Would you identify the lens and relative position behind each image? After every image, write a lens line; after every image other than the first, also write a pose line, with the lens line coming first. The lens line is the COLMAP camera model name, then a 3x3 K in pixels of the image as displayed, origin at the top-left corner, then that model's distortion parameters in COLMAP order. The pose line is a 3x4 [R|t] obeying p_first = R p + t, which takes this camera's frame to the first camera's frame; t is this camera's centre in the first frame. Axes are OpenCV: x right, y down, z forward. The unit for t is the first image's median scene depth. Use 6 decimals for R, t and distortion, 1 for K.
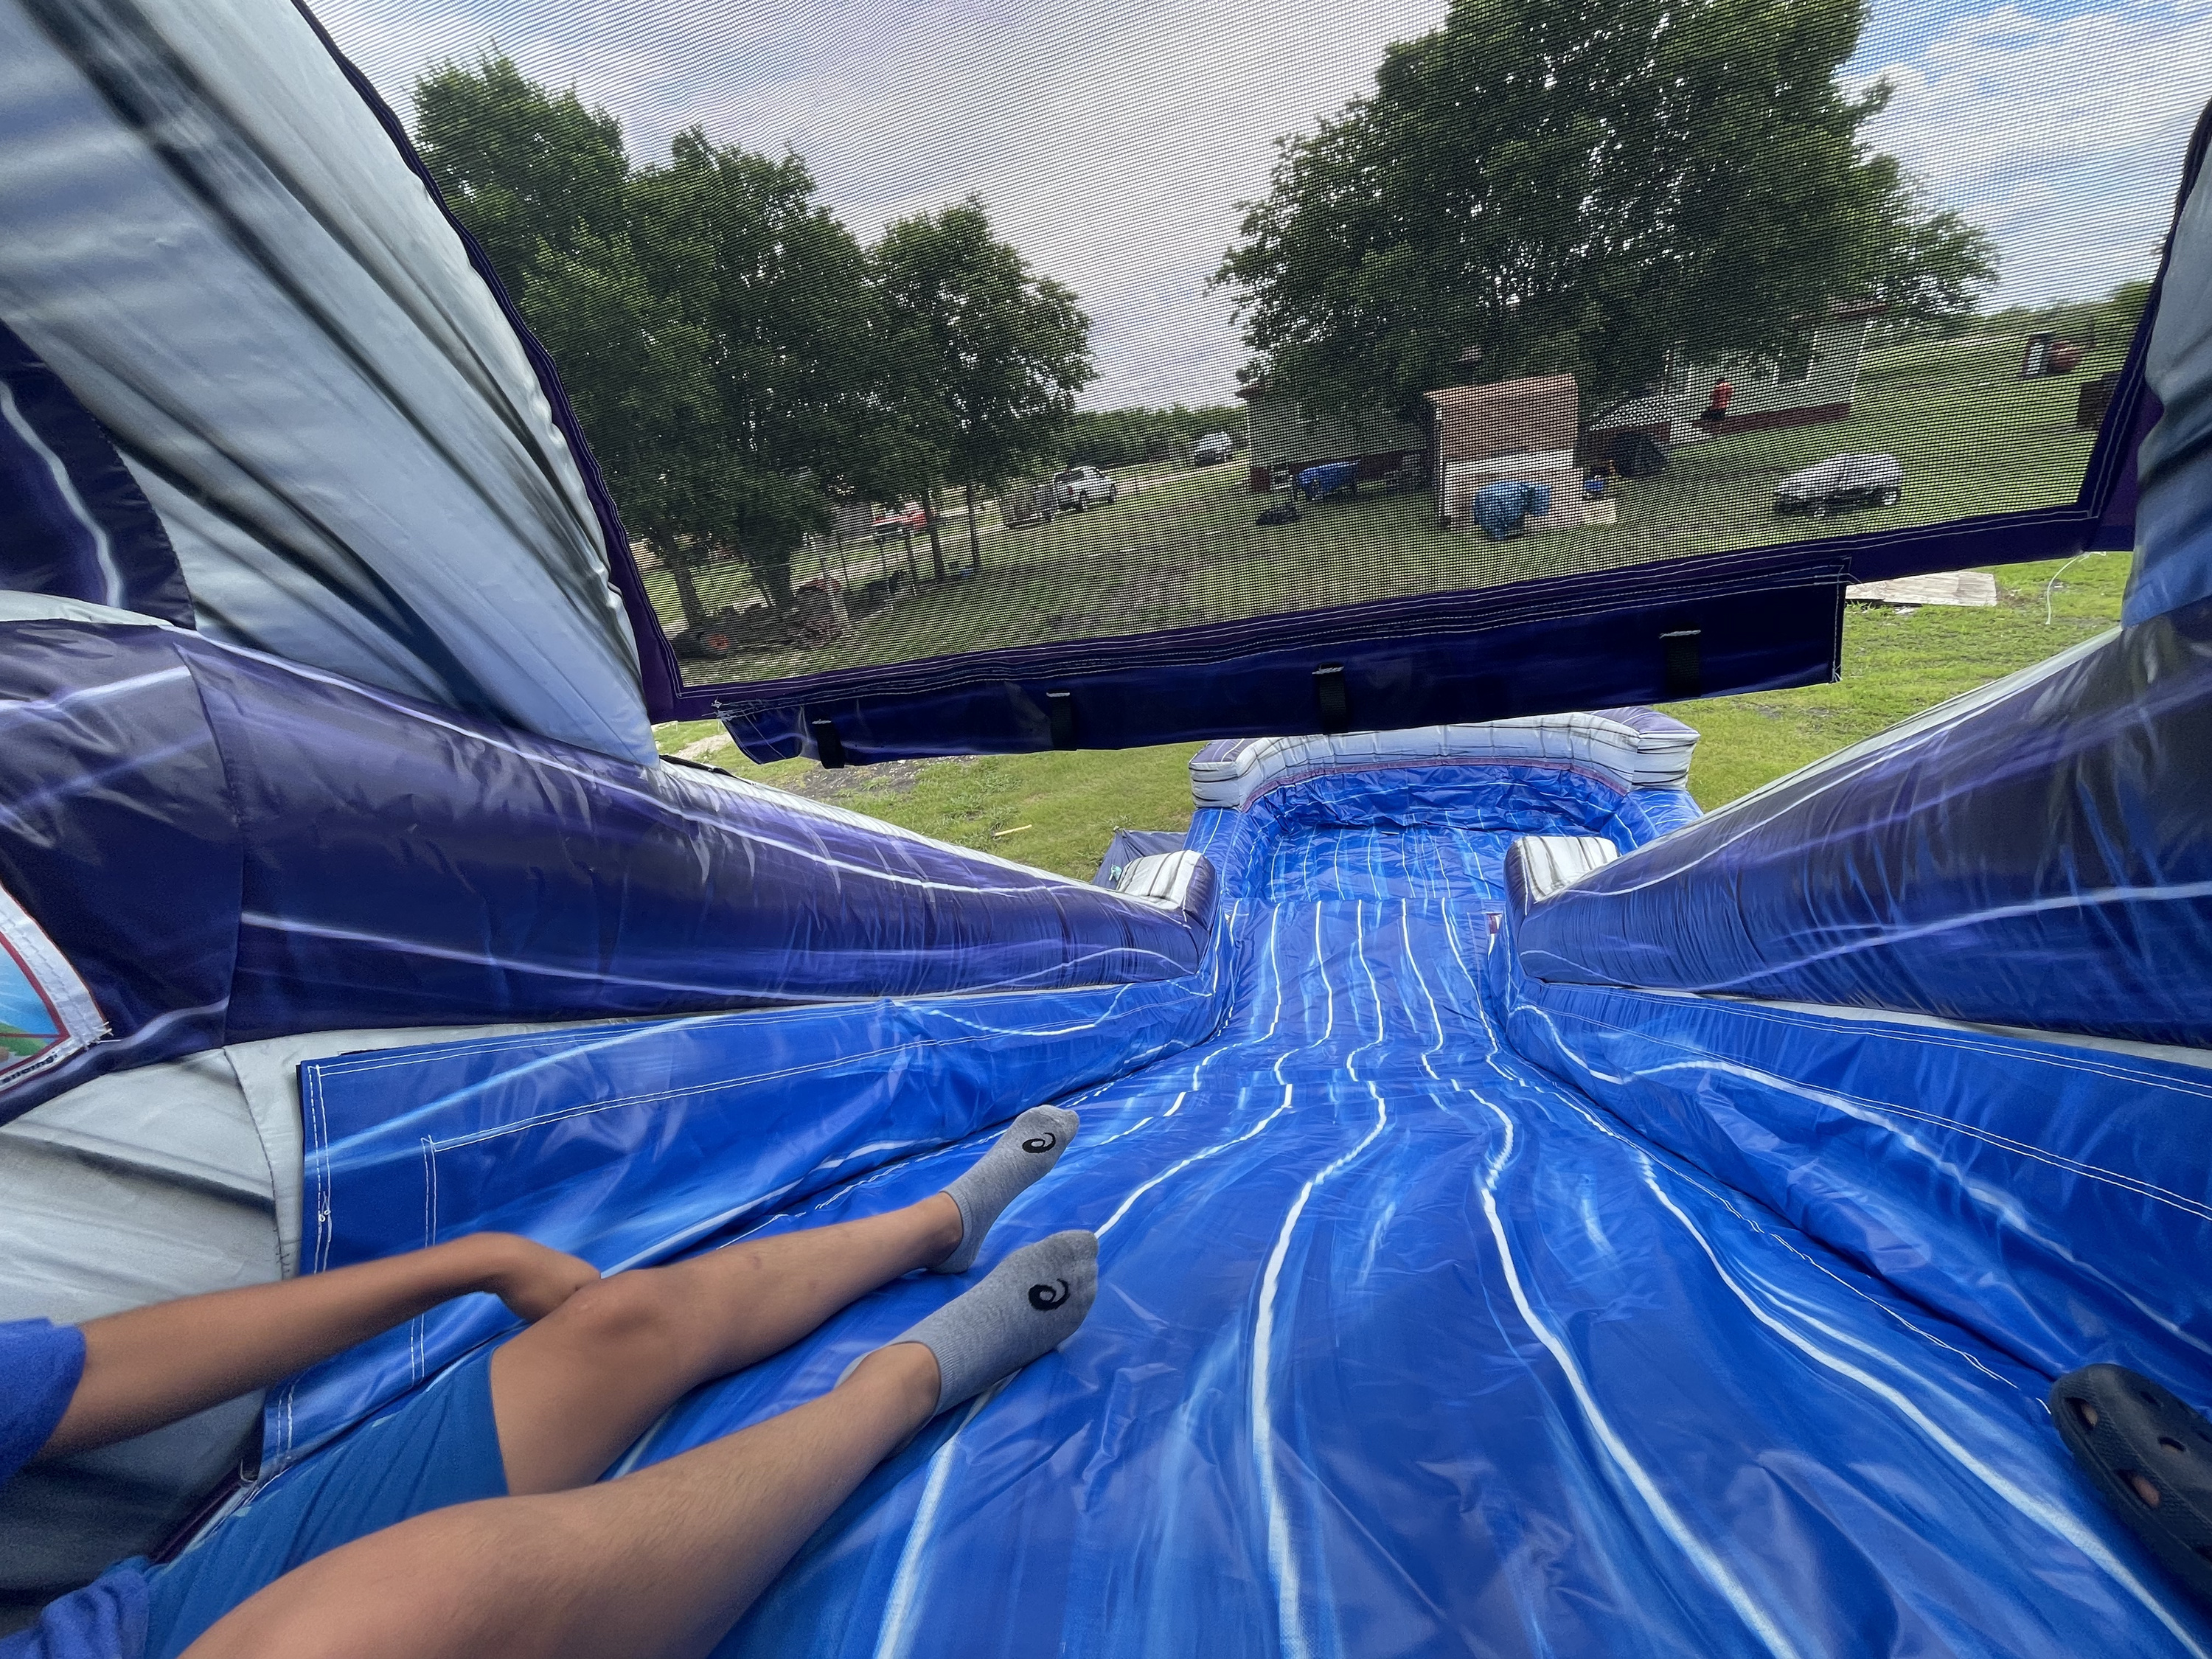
lens RADIAL K [[898.2, 0, 1106.0], [0, 898.2, 829.5], [0, 0, 1]] dist [-0.002381, 0.000480]
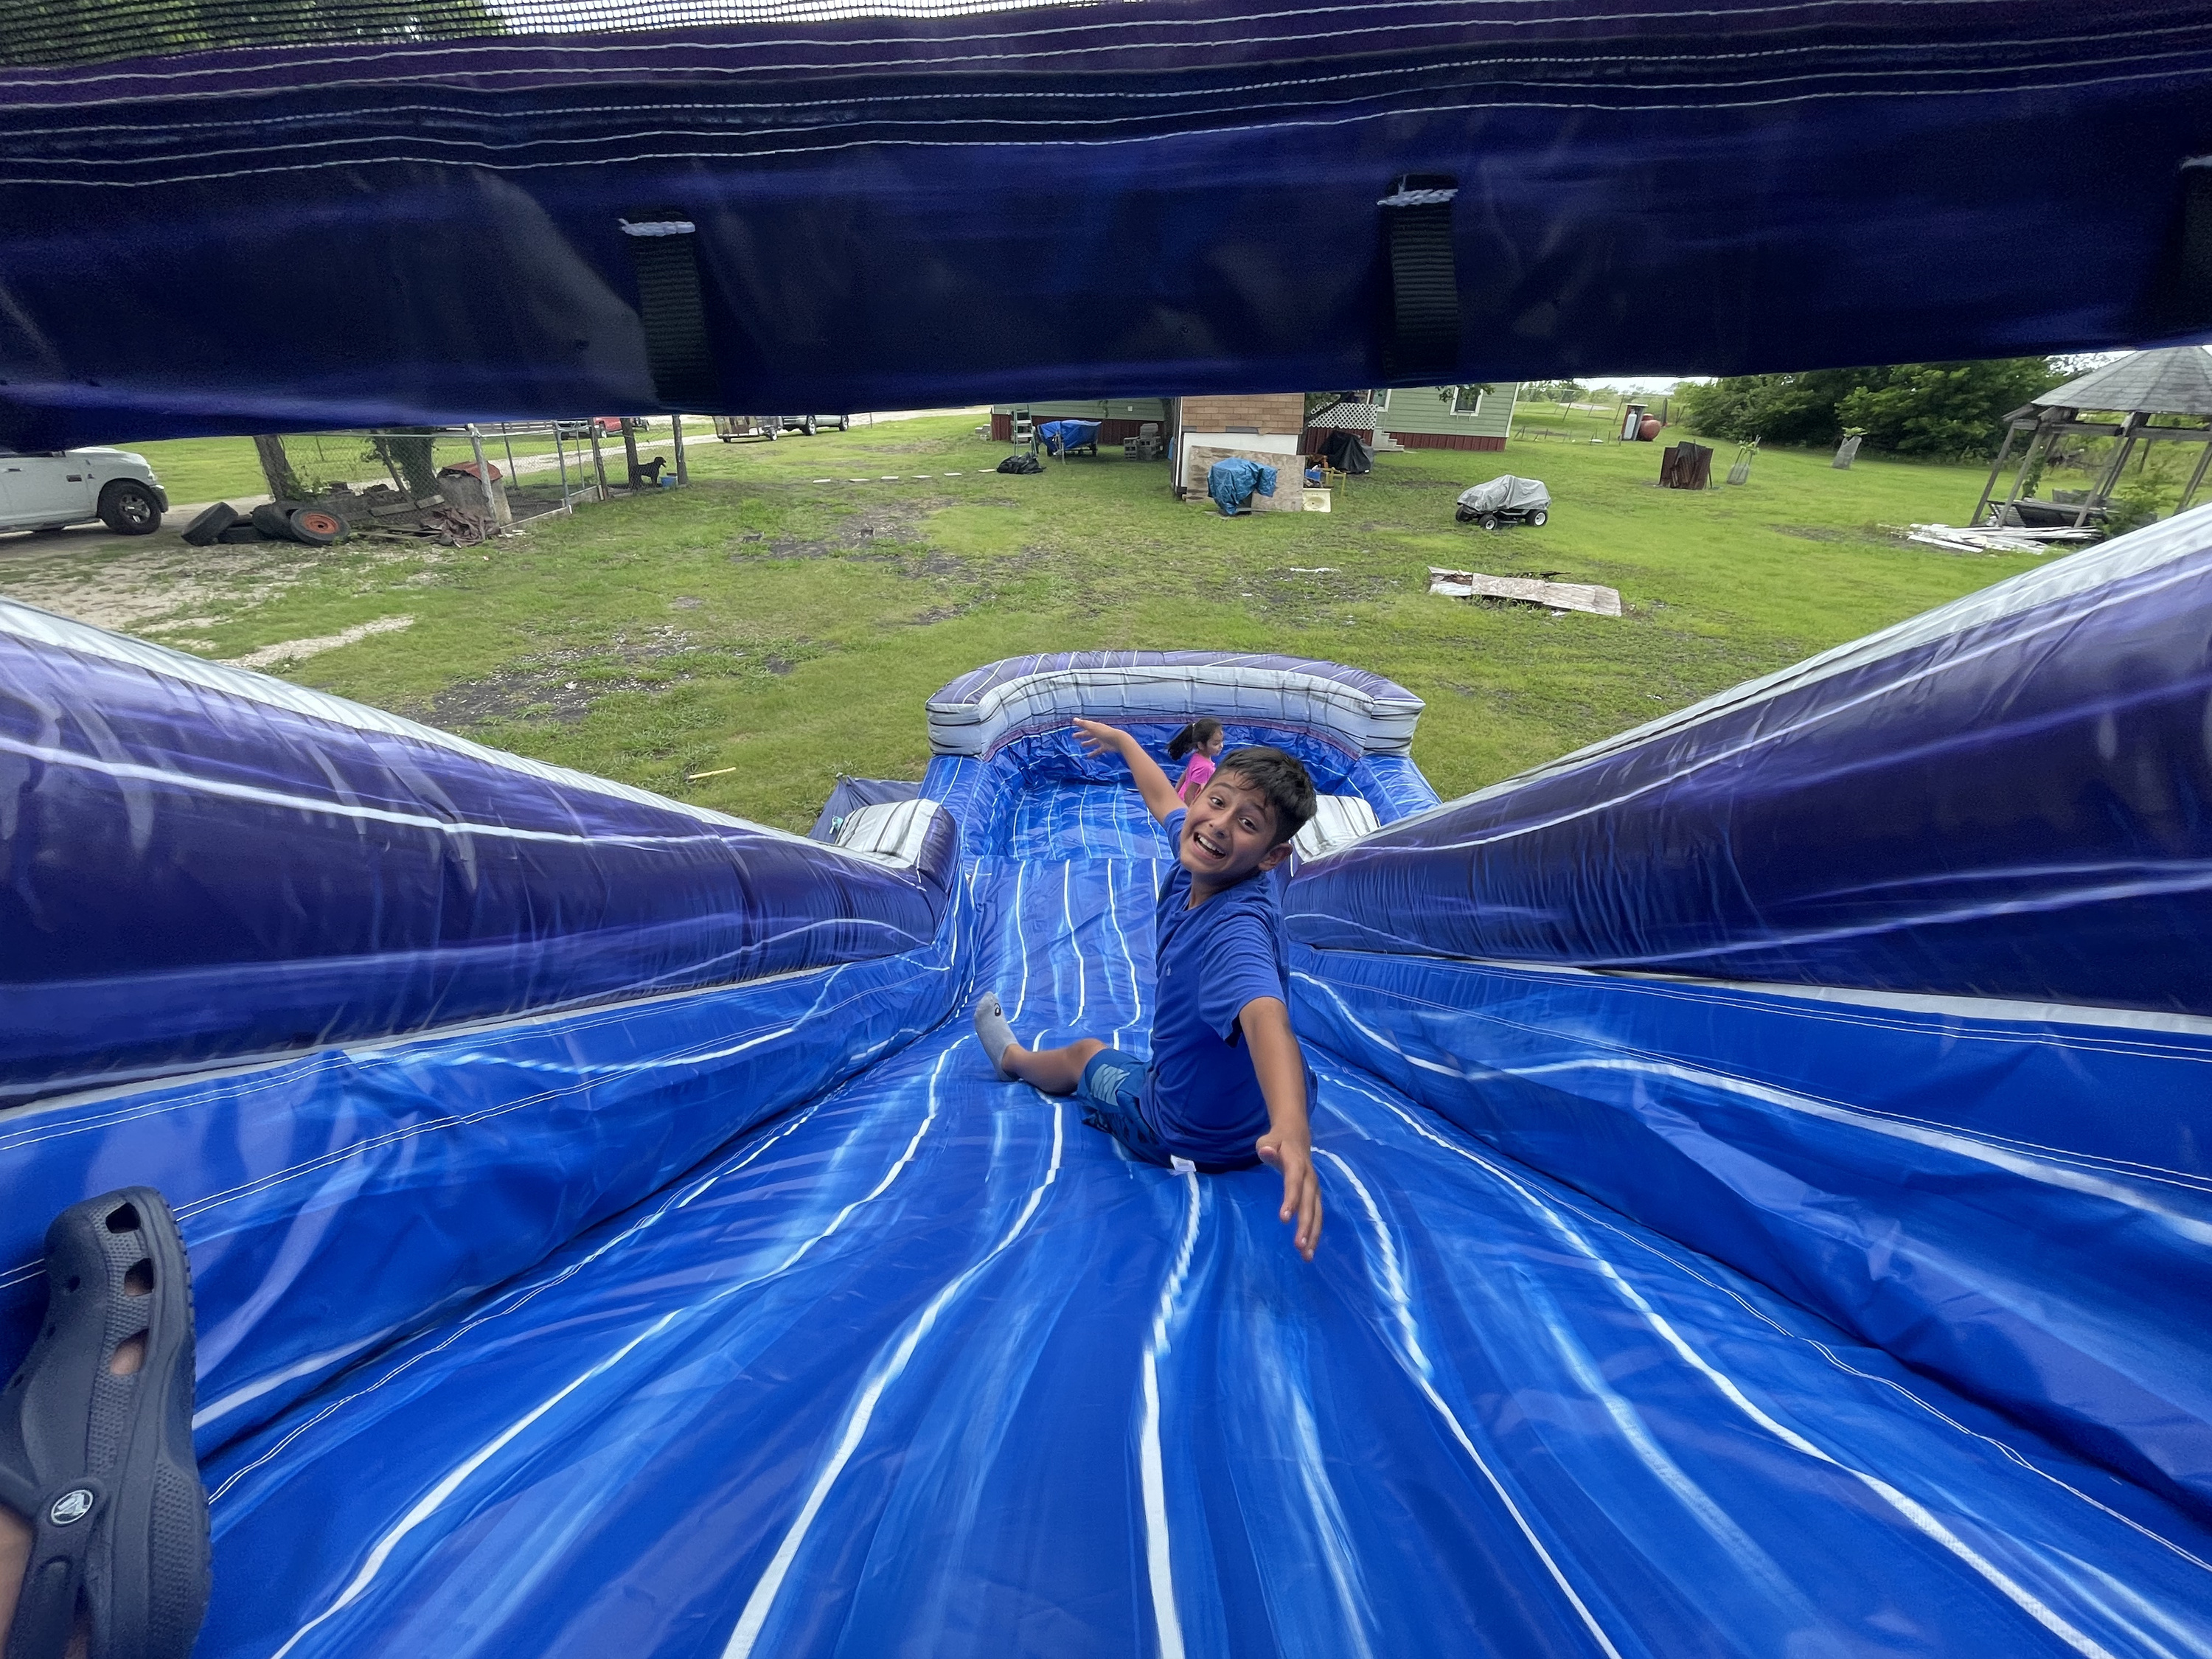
lens RADIAL K [[884.0, 0, 1118.8], [0, 884.0, 858.1], [0, 0, 1]] dist [-0.001841, -0.023764]
pose [[0.950993, 0.009479, 0.309066, 0.006246], [-0.033989, 0.996678, 0.074016, 0.007566], [-0.307337, -0.080894, 0.948156, 0.102996]]
